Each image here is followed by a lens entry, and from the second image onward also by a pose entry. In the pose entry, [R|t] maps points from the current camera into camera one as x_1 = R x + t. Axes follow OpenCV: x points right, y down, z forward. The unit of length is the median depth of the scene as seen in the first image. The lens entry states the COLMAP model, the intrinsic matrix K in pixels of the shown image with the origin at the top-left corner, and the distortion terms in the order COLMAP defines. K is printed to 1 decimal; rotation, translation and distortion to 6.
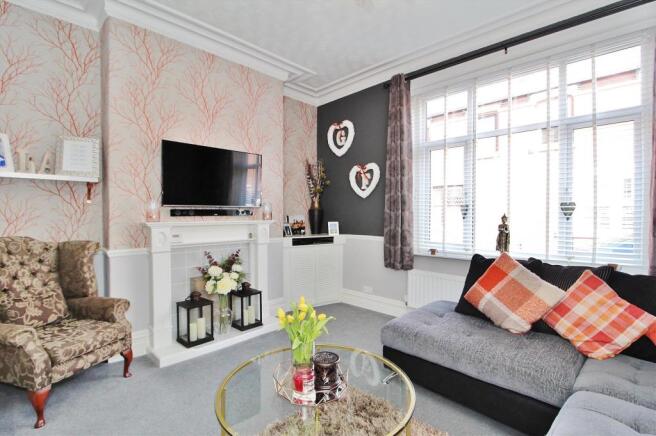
lens RADIAL K [[304.6, 0, 326.1], [0, 304.6, 217.6], [0, 0, 1]] dist [-0.000446, -0.012707]
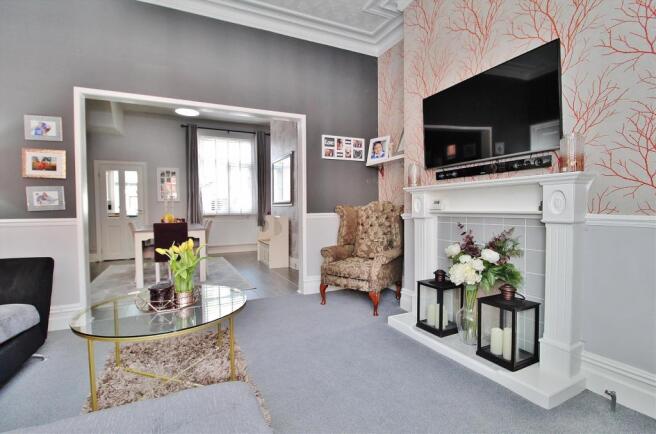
lens RADIAL K [[304.6, 0, 326.1], [0, 304.6, 216.6], [0, 0, 1]] dist [-0.000446, -0.012707]
pose [[-0.330189, 0.034199, -0.943295, 0.441000], [0.000270, 0.999347, 0.036136, 0.068198], [0.943915, 0.011677, -0.329983, 0.978703]]
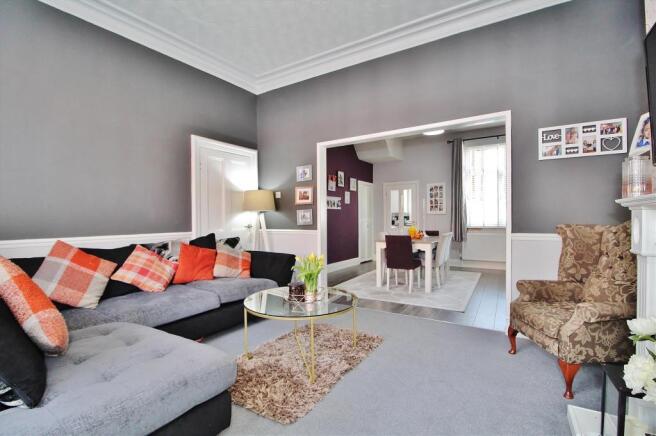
lens RADIAL K [[304.6, 0, 326.1], [0, 304.6, 217.6], [0, 0, 1]] dist [-0.000446, -0.012707]
pose [[-0.975296, 0.009174, -0.220713, 0.101042], [0.007318, 0.999931, 0.009225, 0.036797], [0.220782, 0.007382, -0.975295, 1.310624]]
